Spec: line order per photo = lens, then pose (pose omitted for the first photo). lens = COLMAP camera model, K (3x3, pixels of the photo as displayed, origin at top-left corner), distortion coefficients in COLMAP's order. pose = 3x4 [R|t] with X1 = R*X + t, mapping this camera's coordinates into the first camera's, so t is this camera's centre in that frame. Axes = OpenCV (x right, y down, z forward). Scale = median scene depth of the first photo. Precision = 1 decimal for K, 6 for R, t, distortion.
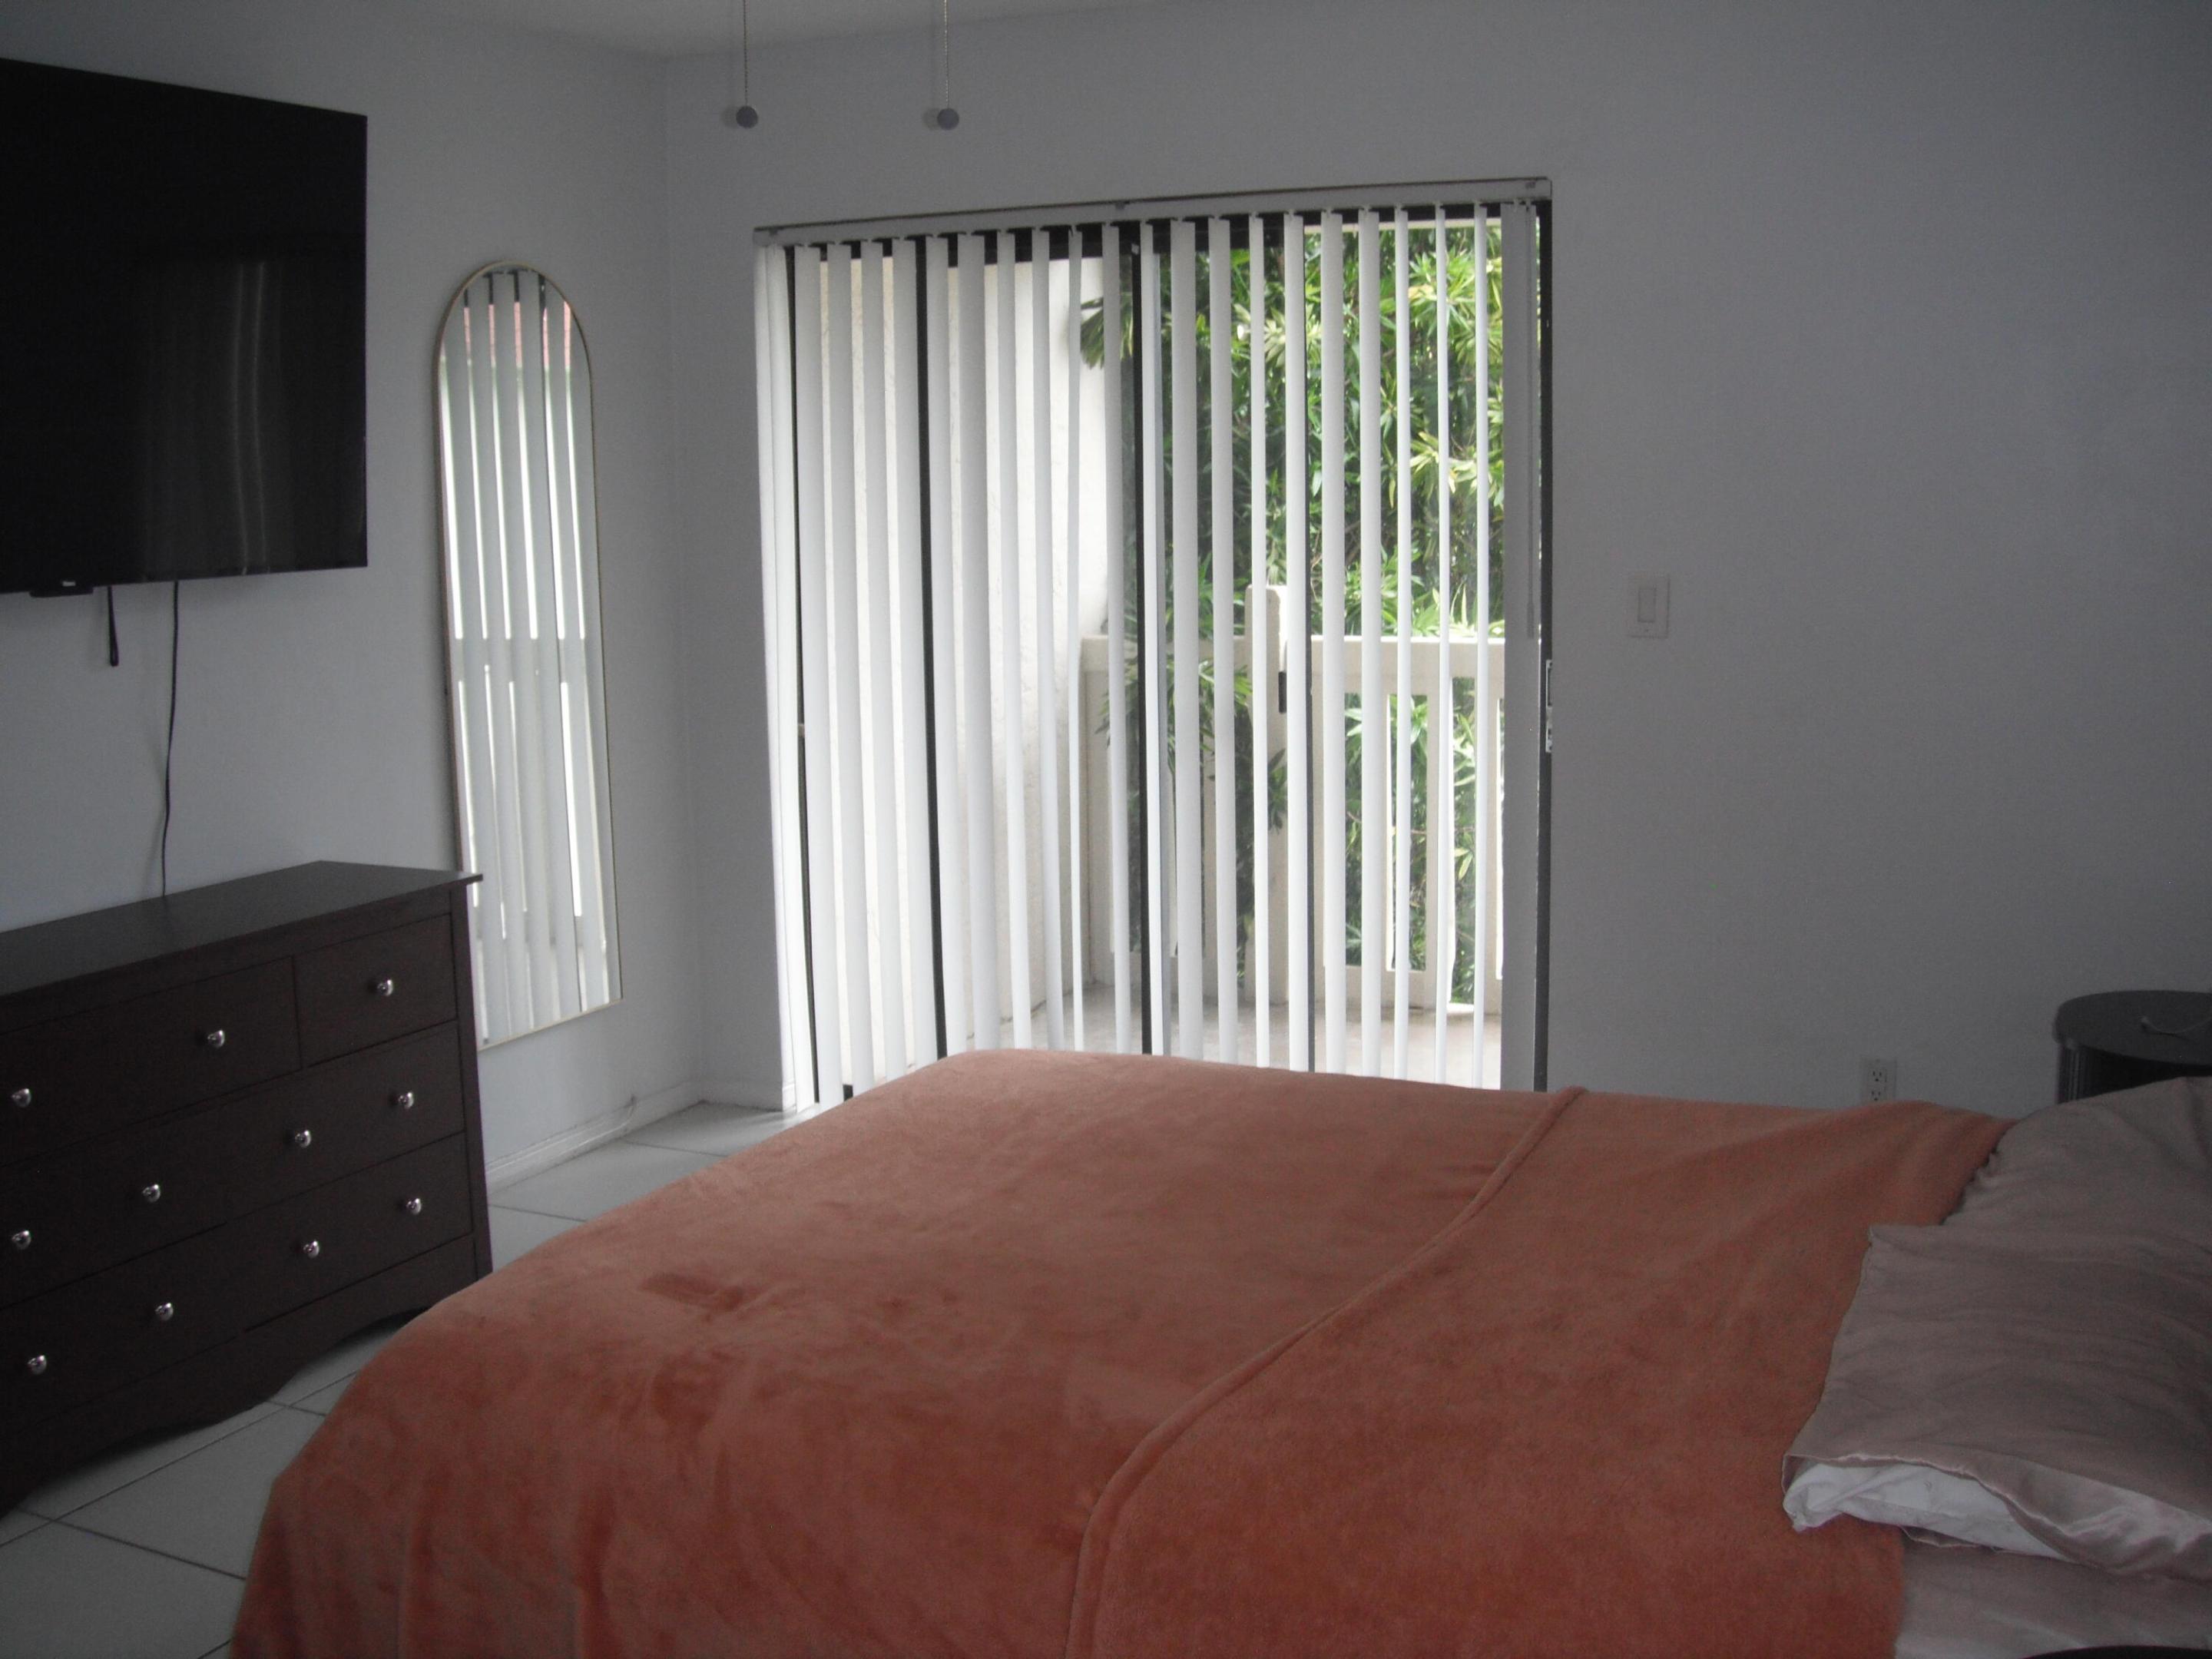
lens RADIAL K [[2369.7, 0, 1106.0], [0, 2369.7, 829.5], [0, 0, 1]] dist [-0.251149, 0.136186]
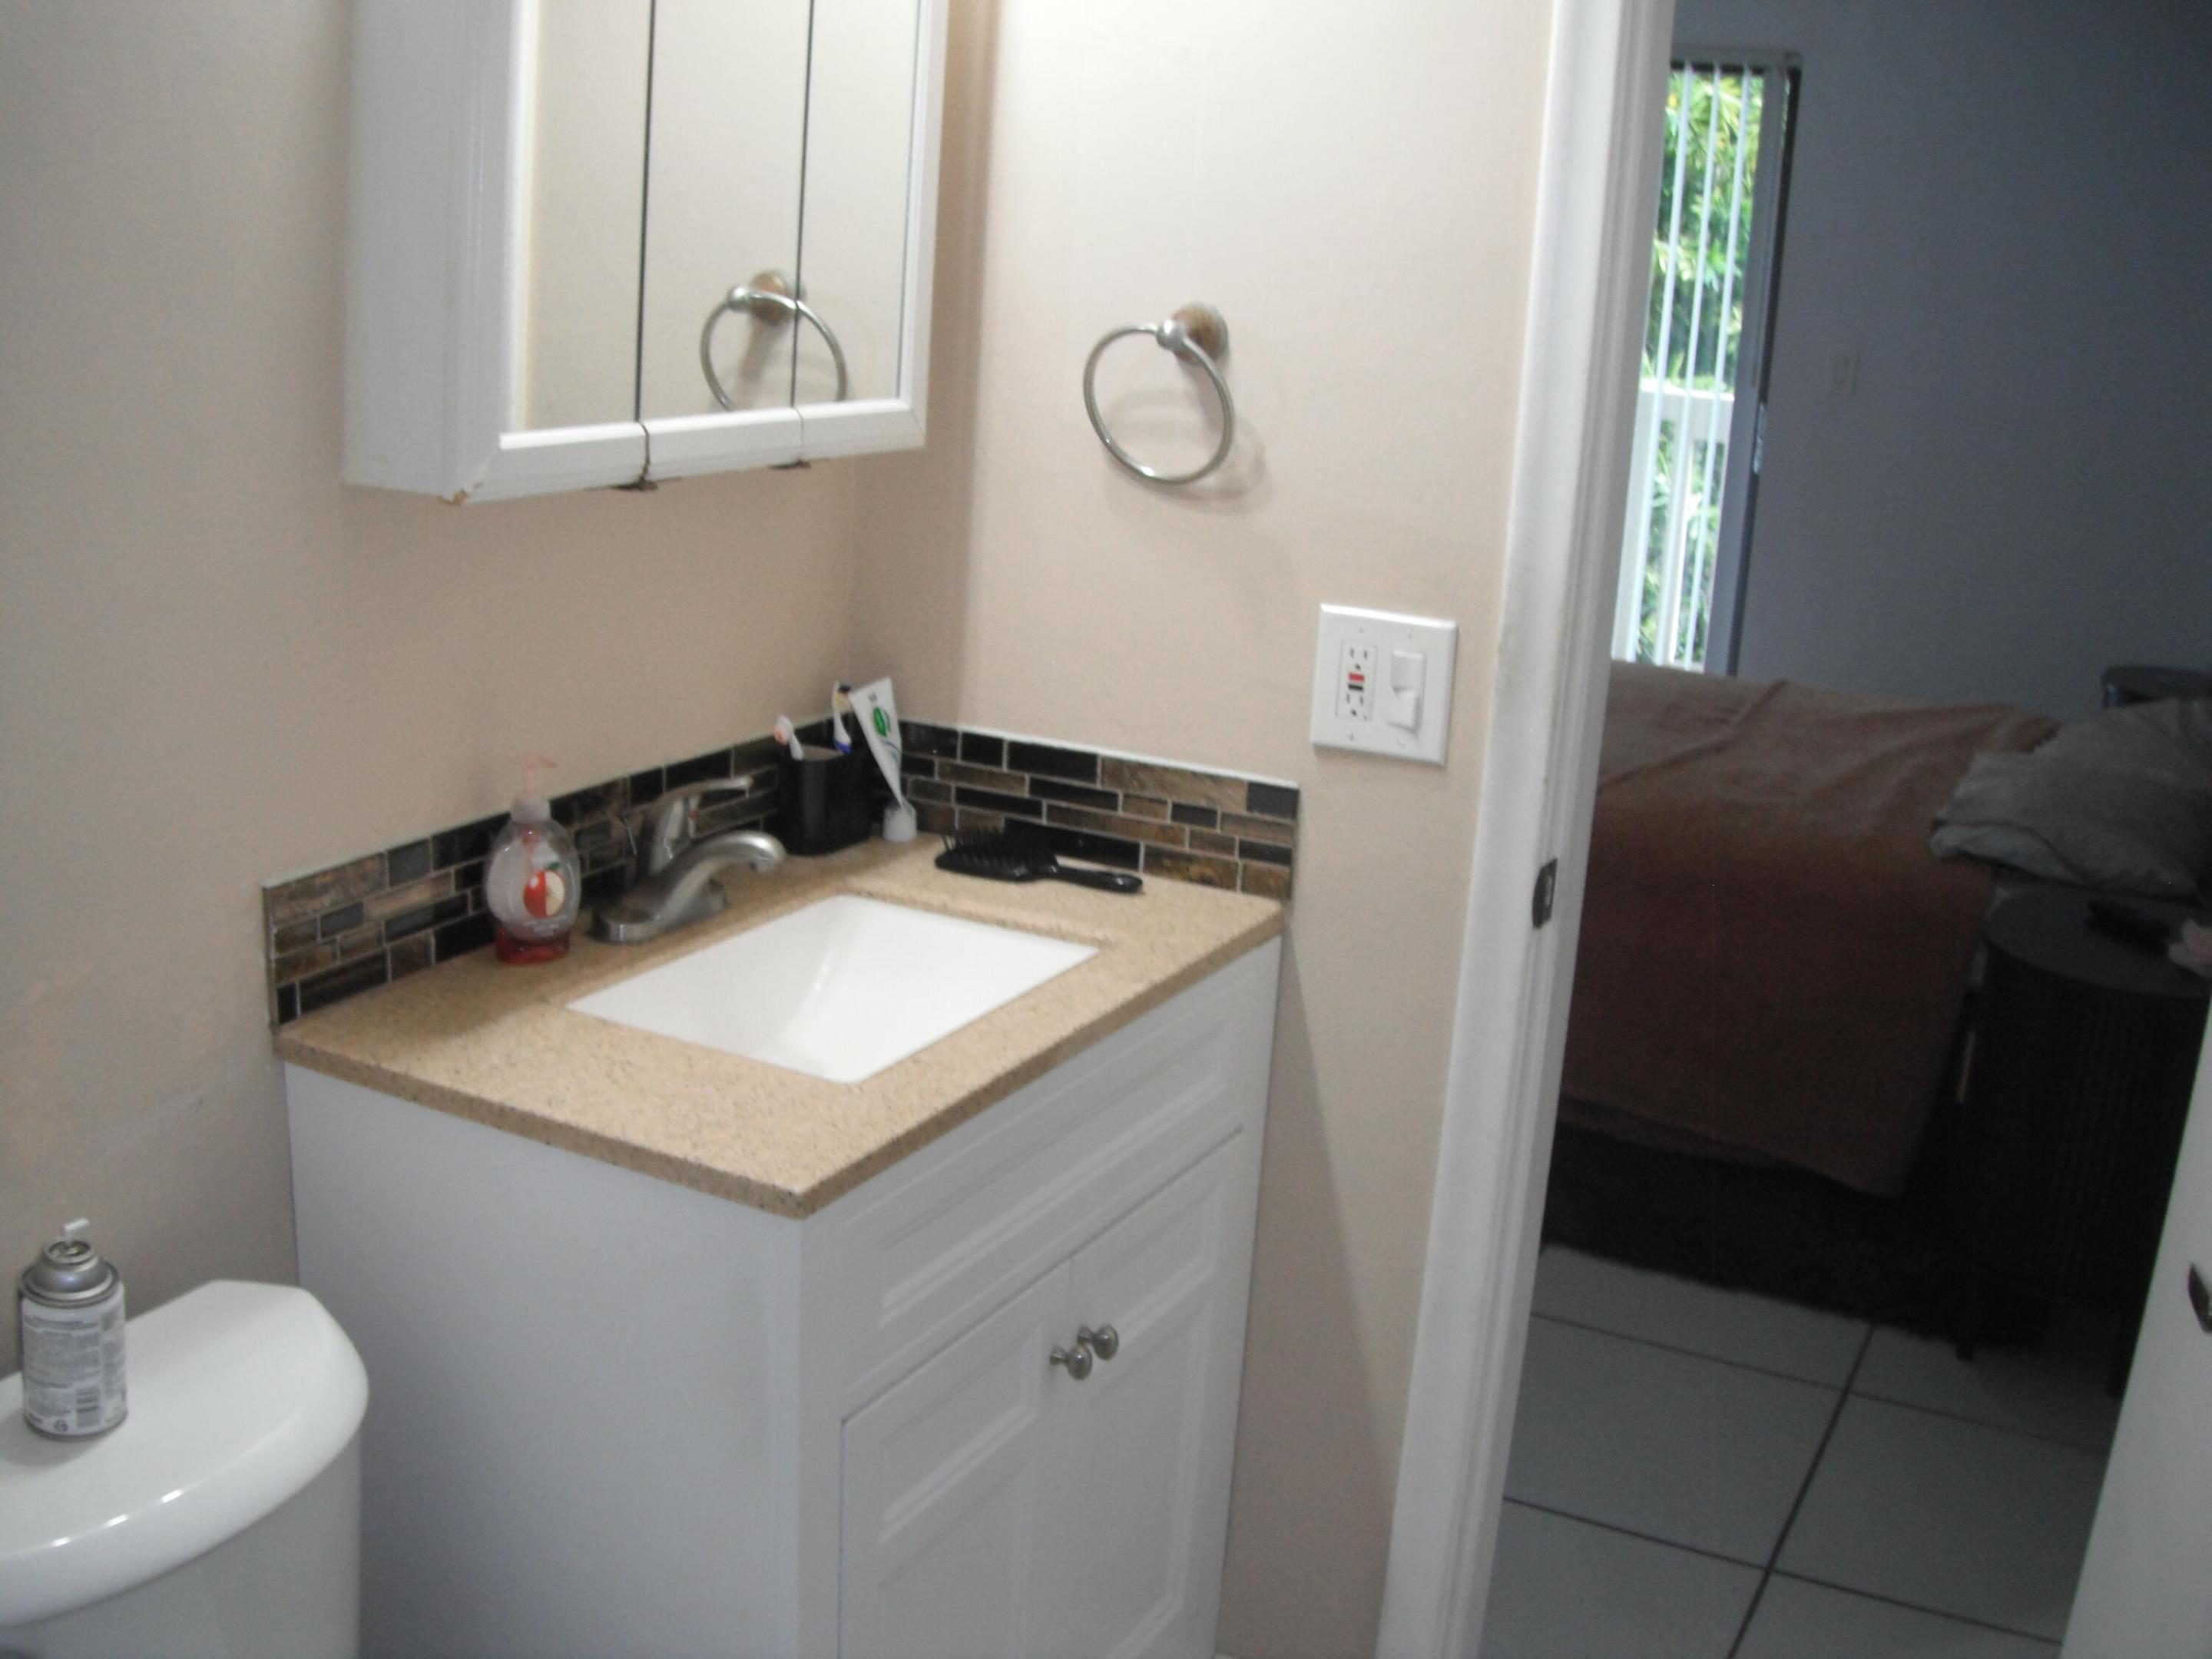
lens RADIAL K [[2369.7, 0, 1106.0], [0, 2369.7, 829.5], [0, 0, 1]] dist [-0.251149, 0.136186]
pose [[0.995692, 0.089649, -0.023680, -0.161958], [-0.086389, 0.989683, 0.114300, 0.061144], [0.033683, -0.111762, 0.993164, -0.438761]]
